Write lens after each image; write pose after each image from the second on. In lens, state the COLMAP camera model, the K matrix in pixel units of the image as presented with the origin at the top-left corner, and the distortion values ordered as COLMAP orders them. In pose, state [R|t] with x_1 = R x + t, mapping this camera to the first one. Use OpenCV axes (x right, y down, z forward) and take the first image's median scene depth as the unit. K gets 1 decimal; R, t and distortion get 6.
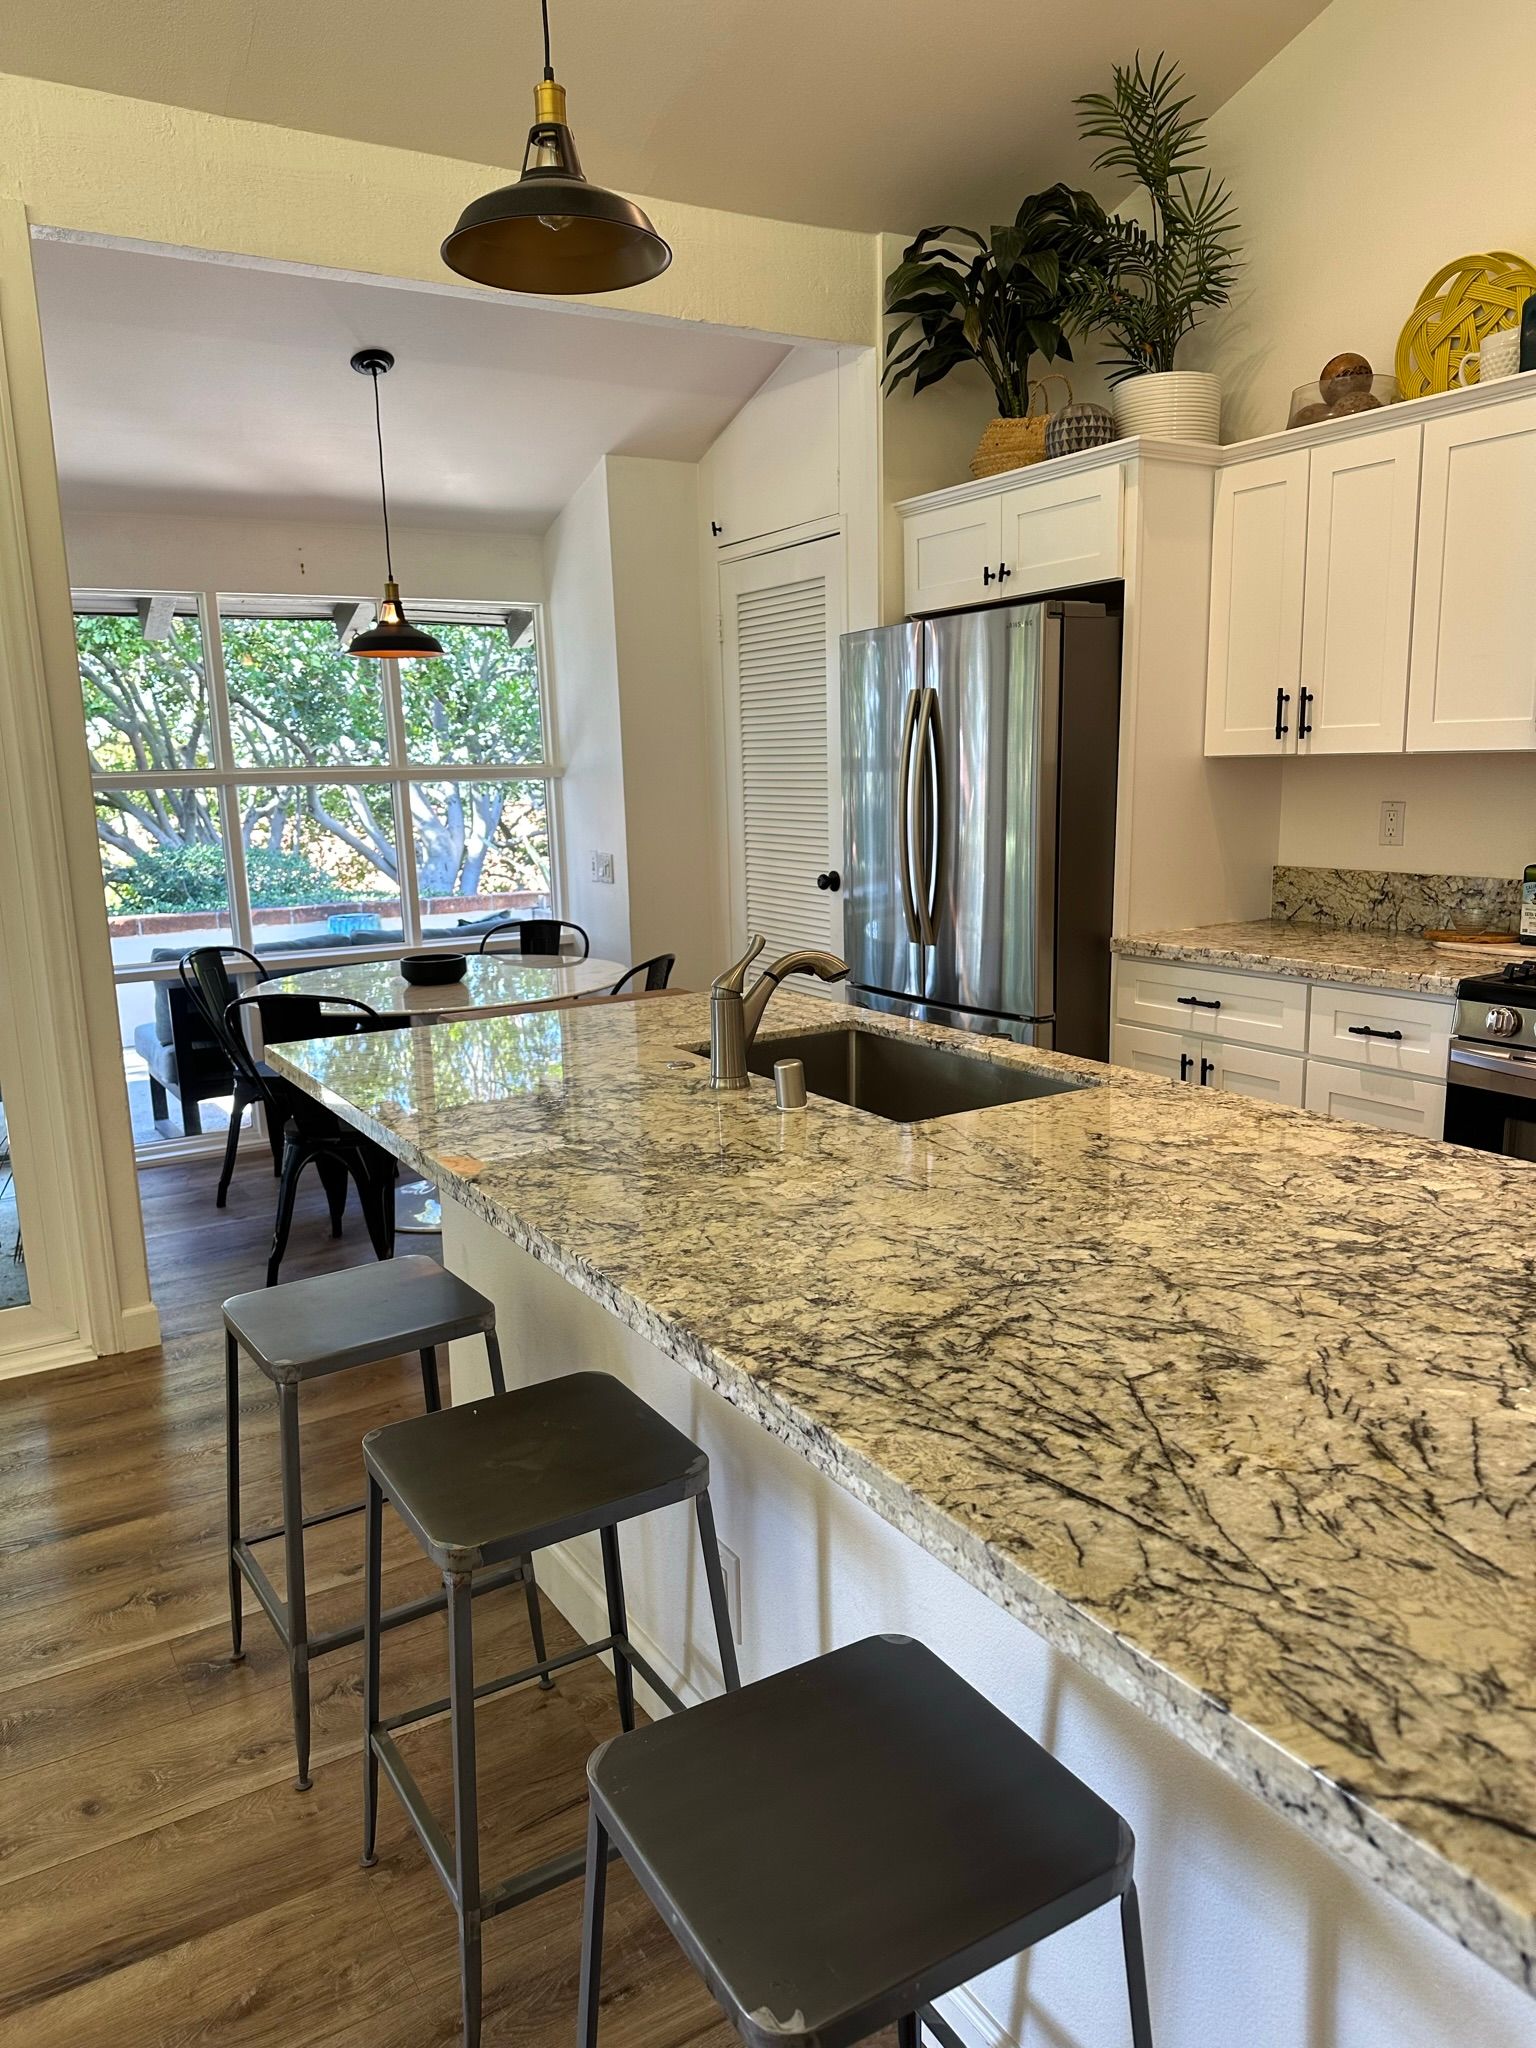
lens RADIAL K [[1417.8, 0, 774.6], [0, 1417.8, 1030.3], [0, 0, 1]] dist [0.112403, -0.164672]
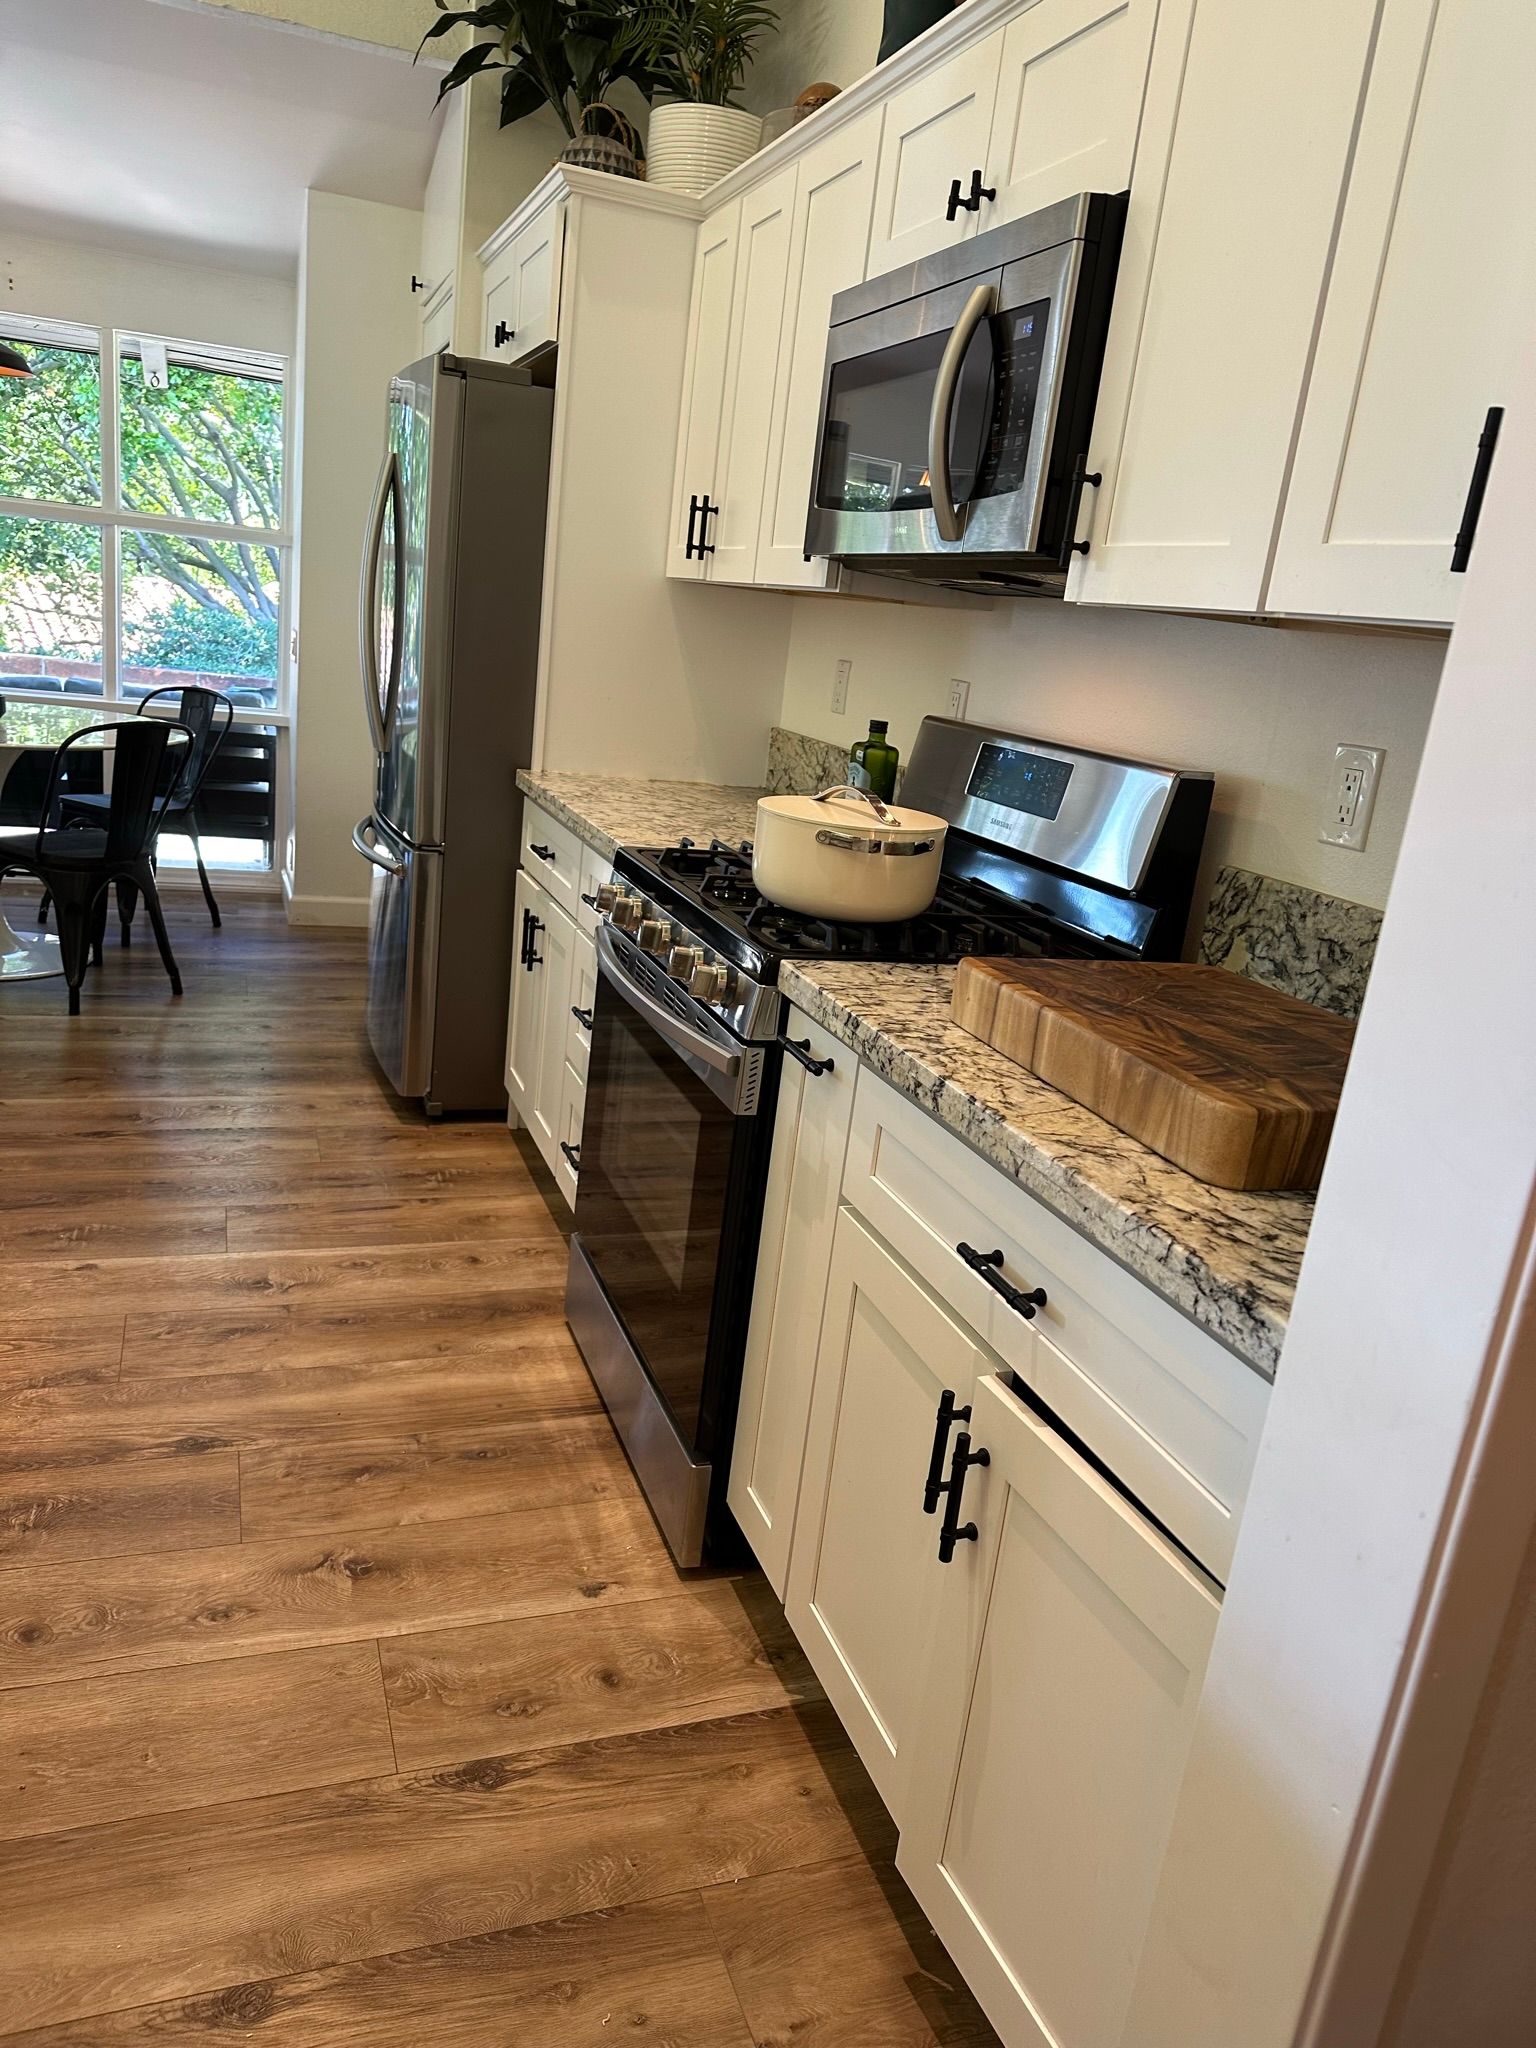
lens RADIAL K [[1426.4, 0, 752.0], [0, 1426.4, 1022.4], [0, 0, 1]] dist [0.060980, -0.076206]
pose [[0.969634, 0.185951, -0.158846, 0.507105], [-0.172805, 0.980553, 0.093028, -0.018112], [0.173056, -0.062754, 0.982911, 0.144377]]
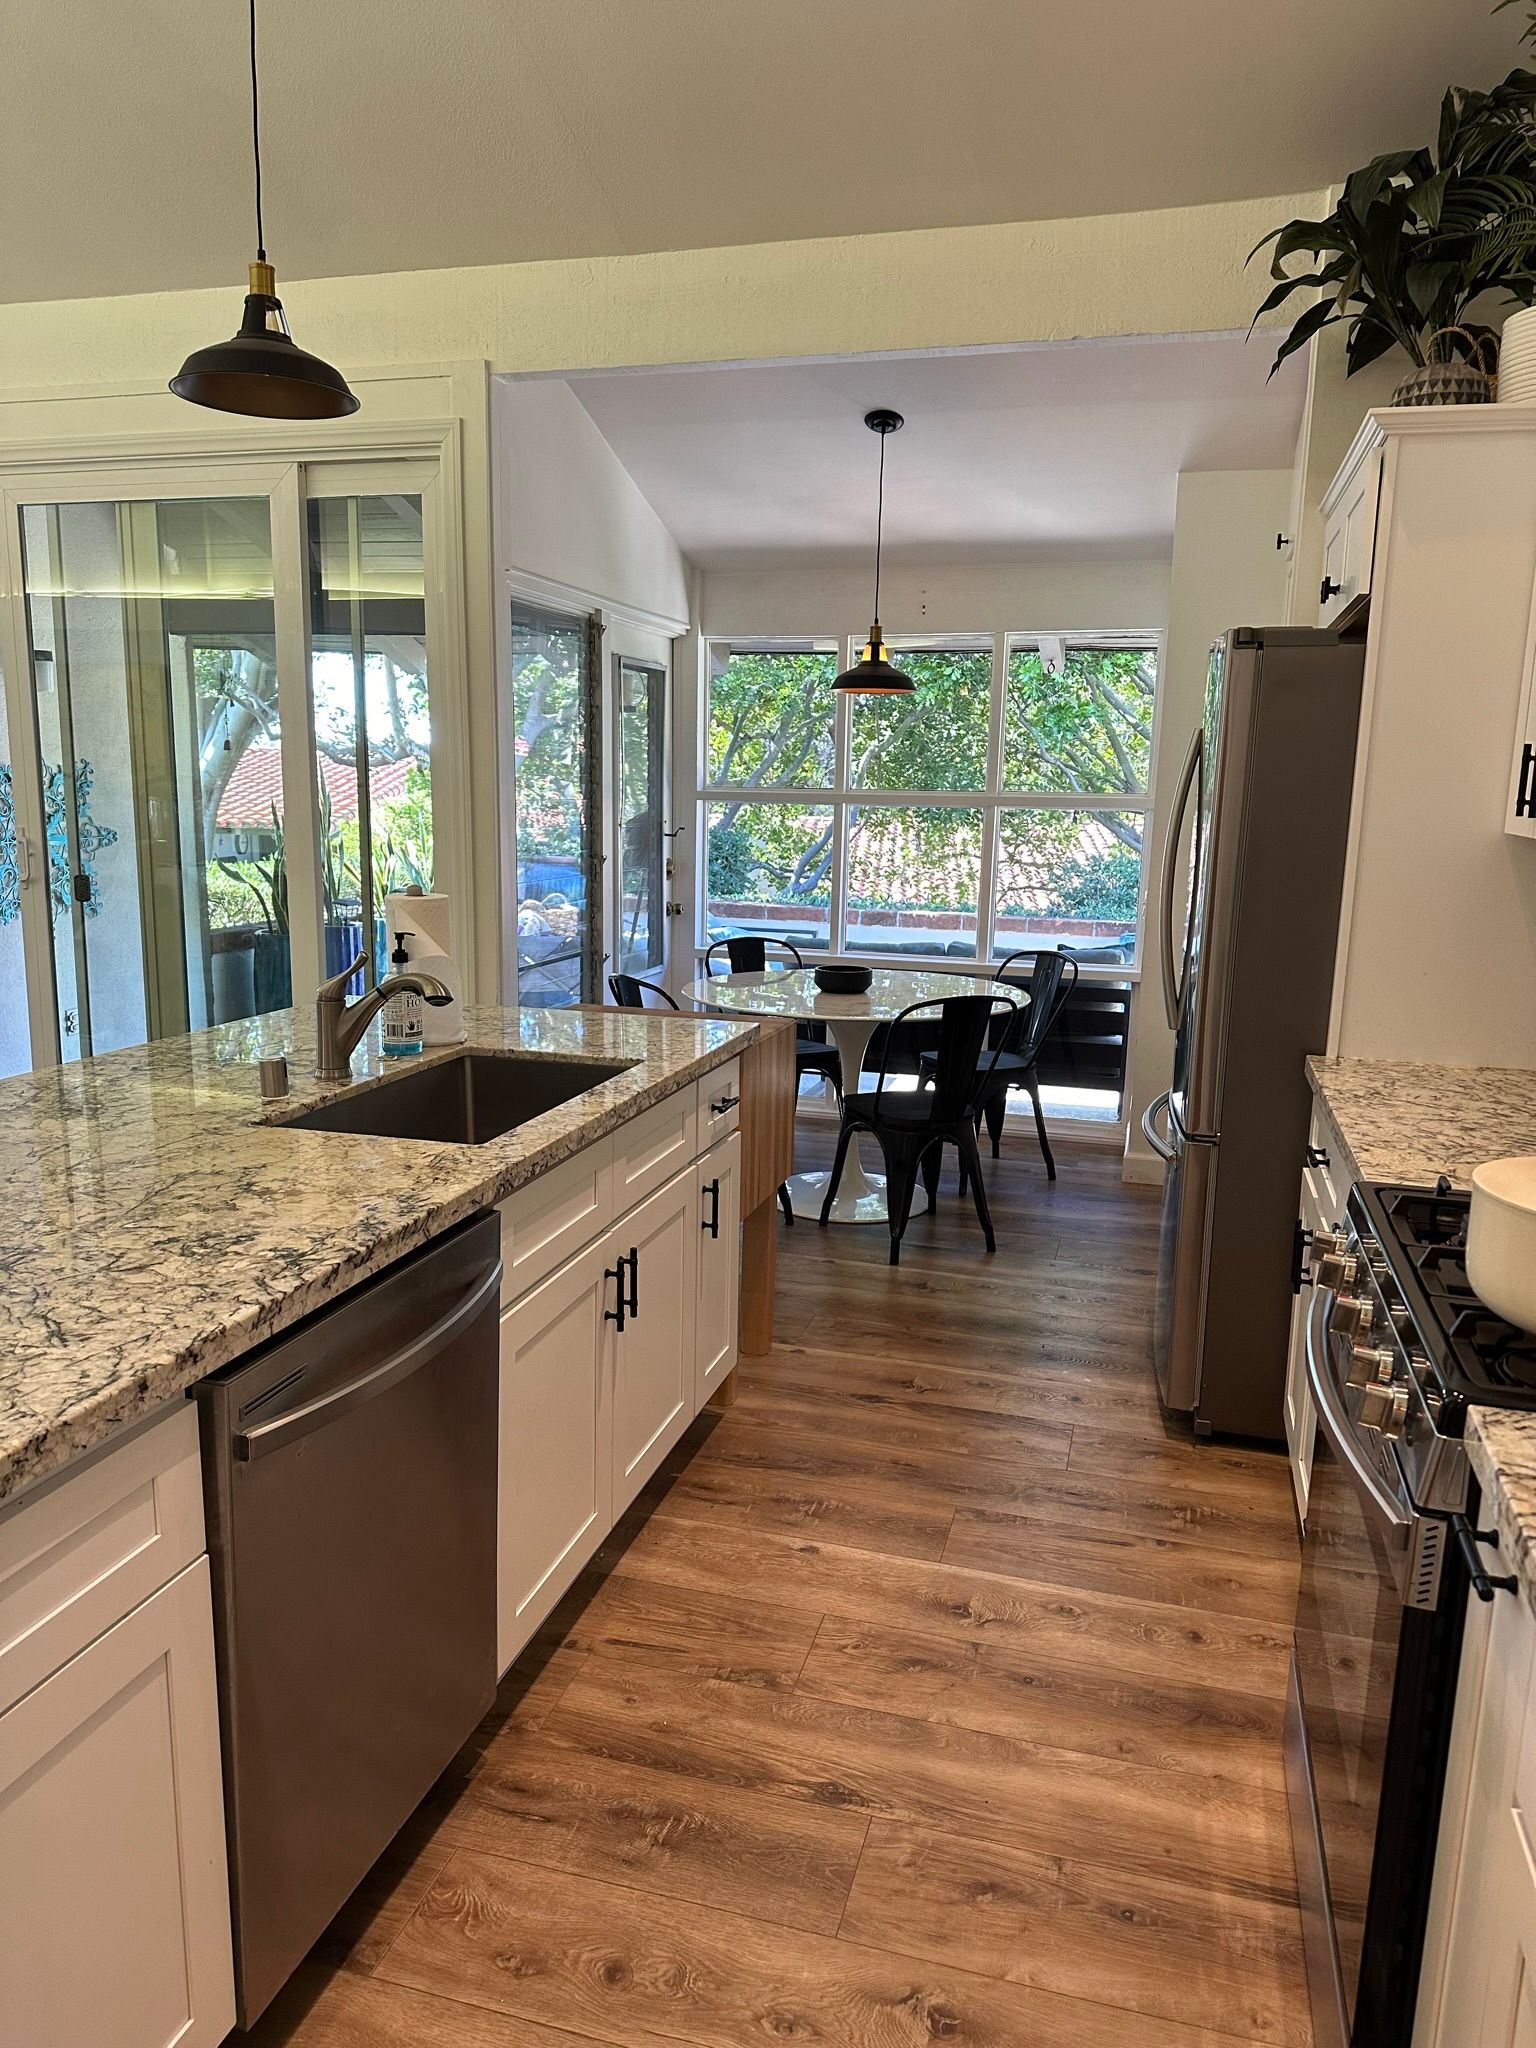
lens RADIAL K [[1423.3, 0, 765.2], [0, 1423.3, 1034.7], [0, 0, 1]] dist [0.060843, -0.075183]
pose [[0.673052, 0.172746, -0.719138, 0.554108], [-0.175134, 0.981911, 0.071957, -0.074864], [0.718560, 0.077515, 0.691132, 0.234719]]
